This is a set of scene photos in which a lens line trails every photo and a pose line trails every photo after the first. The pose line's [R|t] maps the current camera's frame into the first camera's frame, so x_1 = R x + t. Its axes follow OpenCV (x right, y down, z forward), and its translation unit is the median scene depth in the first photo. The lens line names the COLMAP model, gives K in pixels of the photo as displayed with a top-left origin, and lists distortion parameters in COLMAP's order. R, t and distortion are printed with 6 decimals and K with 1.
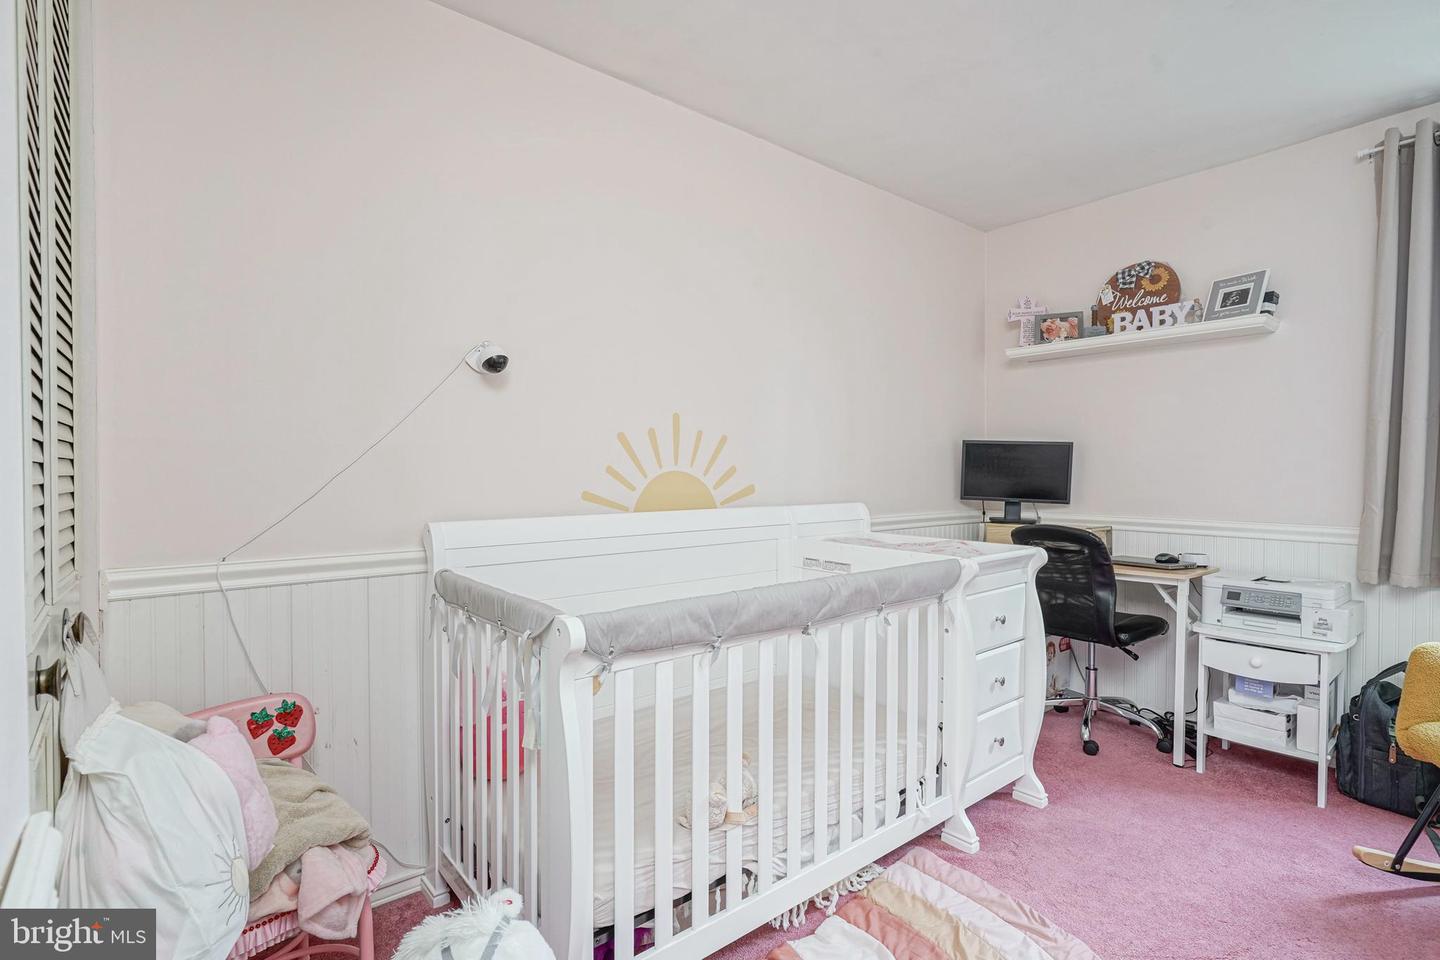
lens RADIAL K [[692.4, 0, 719.4], [0, 692.4, 481.3], [0, 0, 1]] dist [-0.006455, 0.005862]
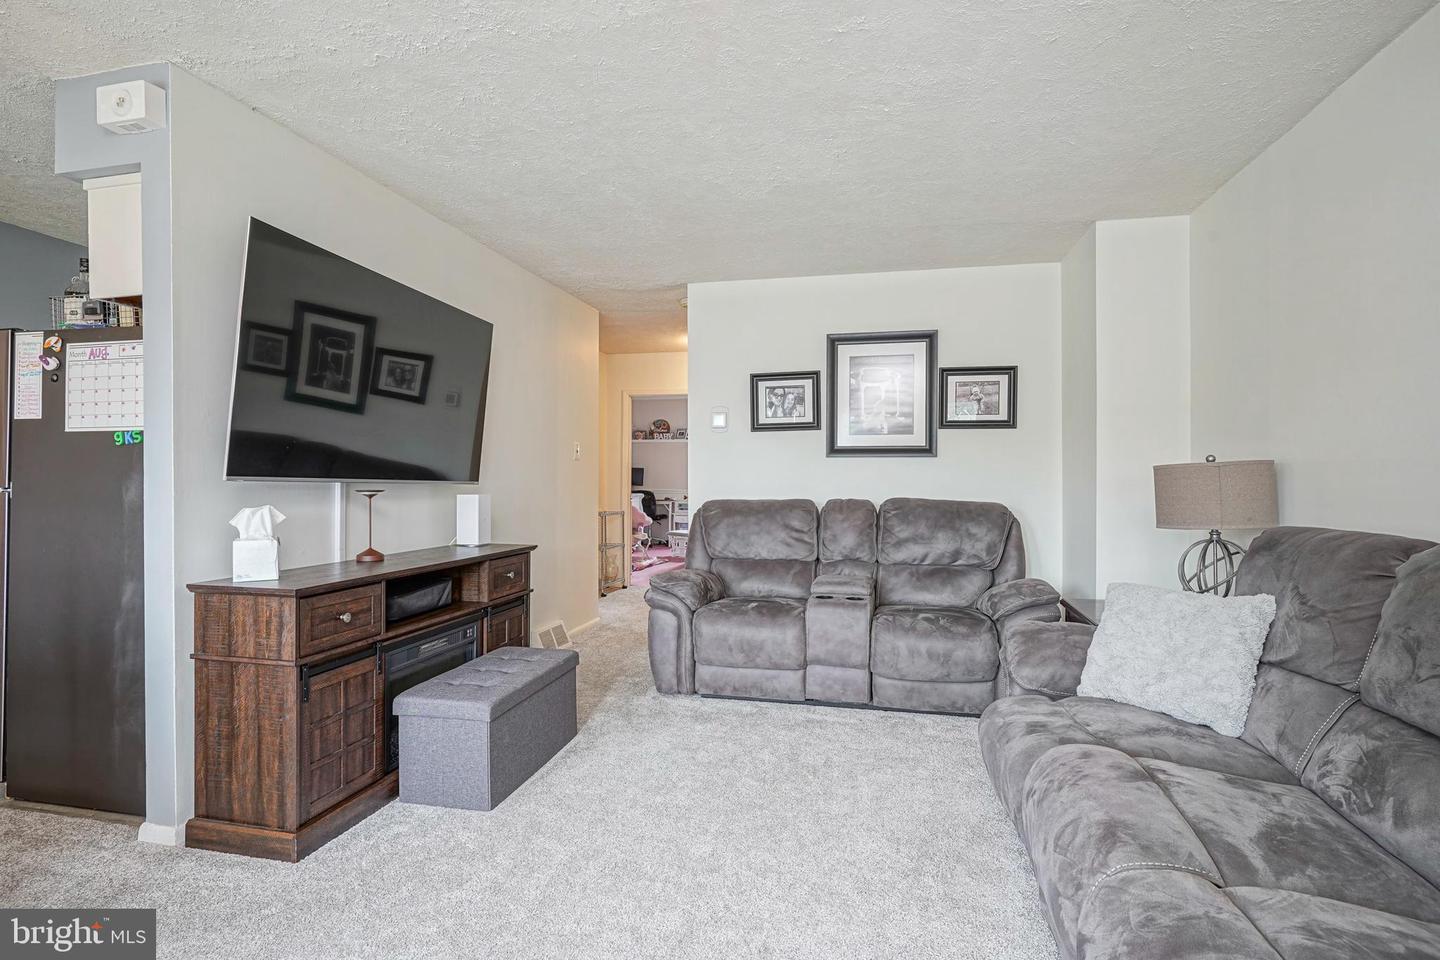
lens RADIAL K [[692.4, 0, 725.1], [0, 692.4, 479.8], [0, 0, 1]] dist [-0.006455, 0.005862]
pose [[0.813818, -0.009547, 0.581041, -1.426969], [0.023978, 0.999565, -0.017160, 0.076045], [-0.580625, 0.027897, 0.813693, -2.489824]]
